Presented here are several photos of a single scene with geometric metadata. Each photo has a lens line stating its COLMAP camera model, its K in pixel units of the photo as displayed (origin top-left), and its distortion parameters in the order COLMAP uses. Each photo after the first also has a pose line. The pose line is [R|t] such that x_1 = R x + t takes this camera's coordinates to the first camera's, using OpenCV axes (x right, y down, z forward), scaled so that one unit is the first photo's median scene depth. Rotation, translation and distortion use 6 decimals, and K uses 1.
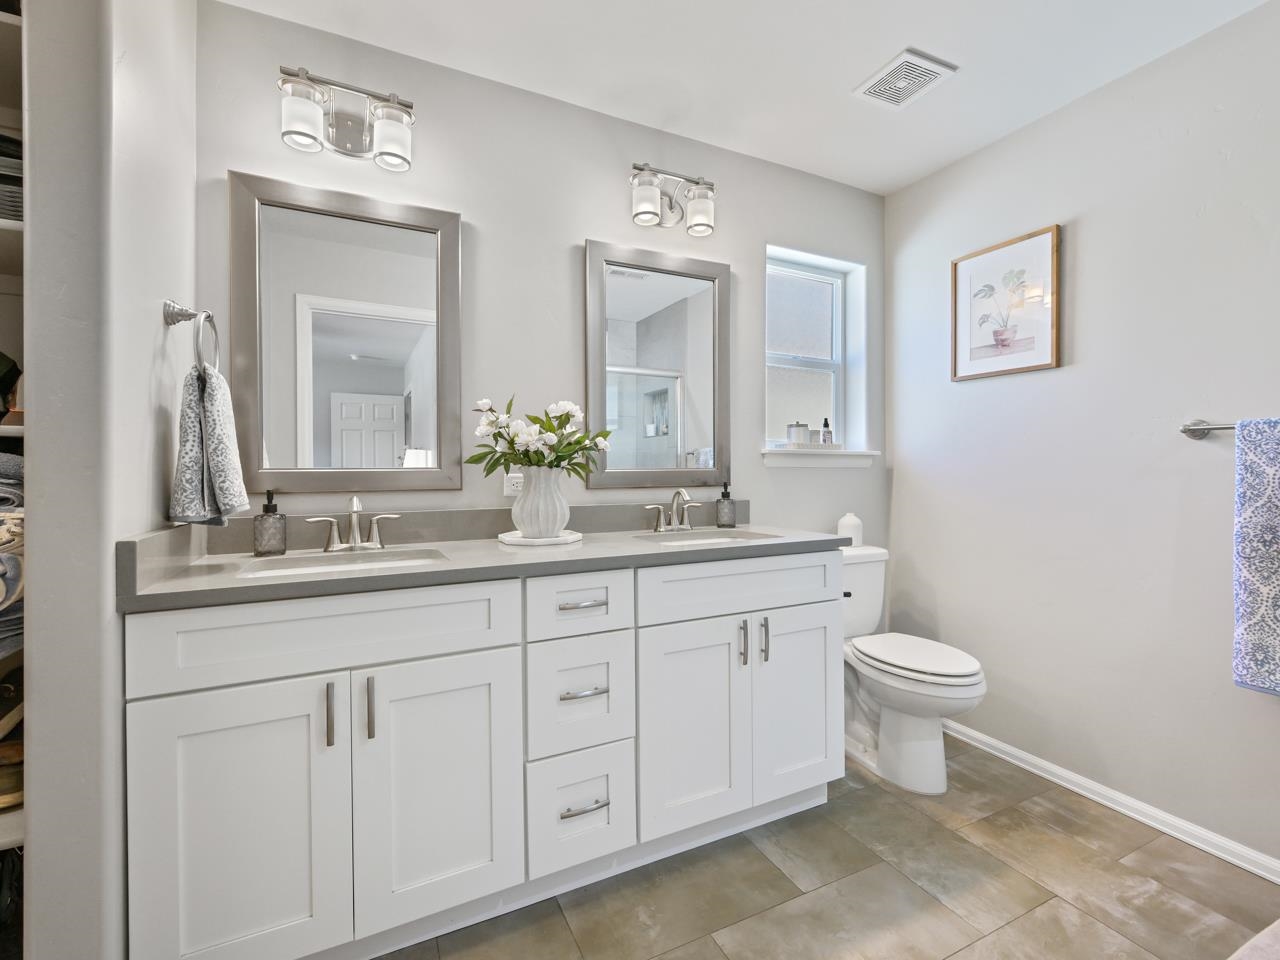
lens RADIAL K [[574.2, 0, 642.2], [0, 574.2, 468.9], [0, 0, 1]] dist [-0.000513, -0.000503]
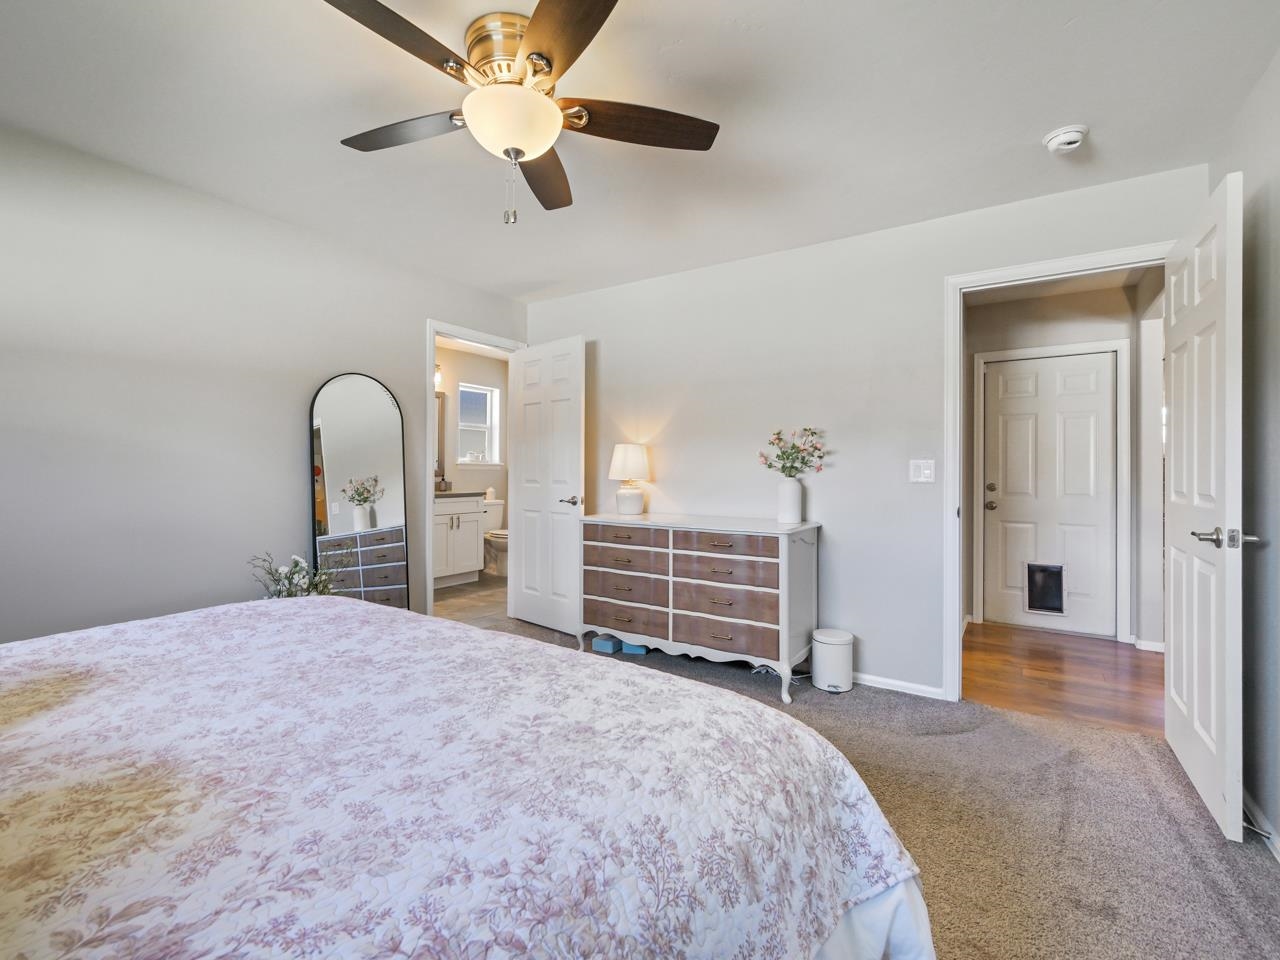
lens RADIAL K [[574.2, 0, 642.2], [0, 574.2, 468.9], [0, 0, 1]] dist [-0.000513, -0.000503]
pose [[0.858823, 0.010561, 0.512164, -0.430875], [-0.006663, 0.999933, -0.009445, 0.013816], [-0.512229, 0.004699, 0.858836, -1.791165]]
